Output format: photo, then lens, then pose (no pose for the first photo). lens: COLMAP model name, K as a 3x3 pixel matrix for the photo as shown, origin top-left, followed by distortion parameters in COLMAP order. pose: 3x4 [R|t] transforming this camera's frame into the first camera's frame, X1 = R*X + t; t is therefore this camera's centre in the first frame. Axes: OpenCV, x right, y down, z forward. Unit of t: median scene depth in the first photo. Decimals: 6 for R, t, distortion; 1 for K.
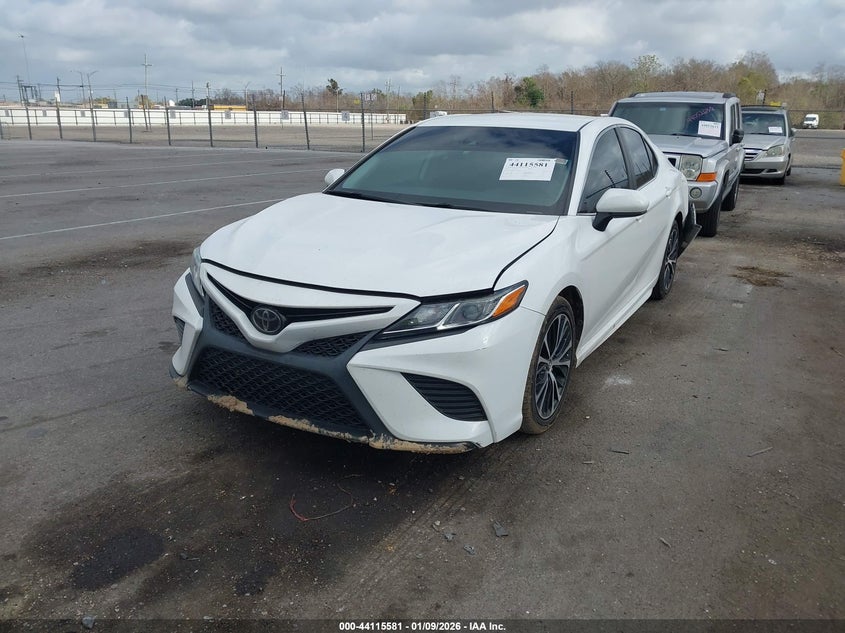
lens RADIAL K [[684.6, 0, 422.5], [0, 684.6, 316.5], [0, 0, 1]] dist [0.004407, 0.003274]
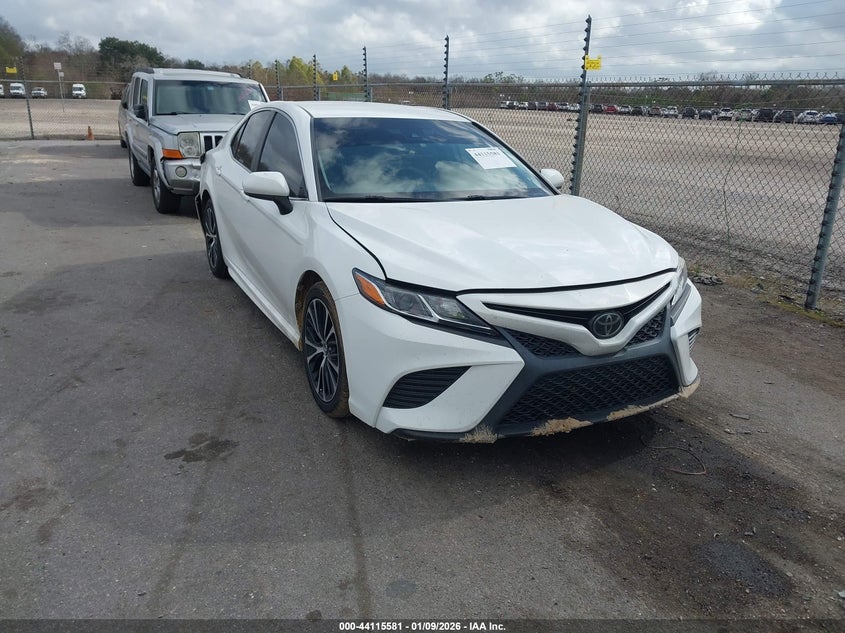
lens RADIAL K [[684.6, 0, 422.5], [0, 684.6, 316.5], [0, 0, 1]] dist [0.004407, 0.003274]
pose [[0.537602, -0.255401, 0.803589, -1.118040], [0.220464, 0.962448, 0.158399, -0.214074], [-0.813867, 0.092007, 0.573720, 0.604278]]
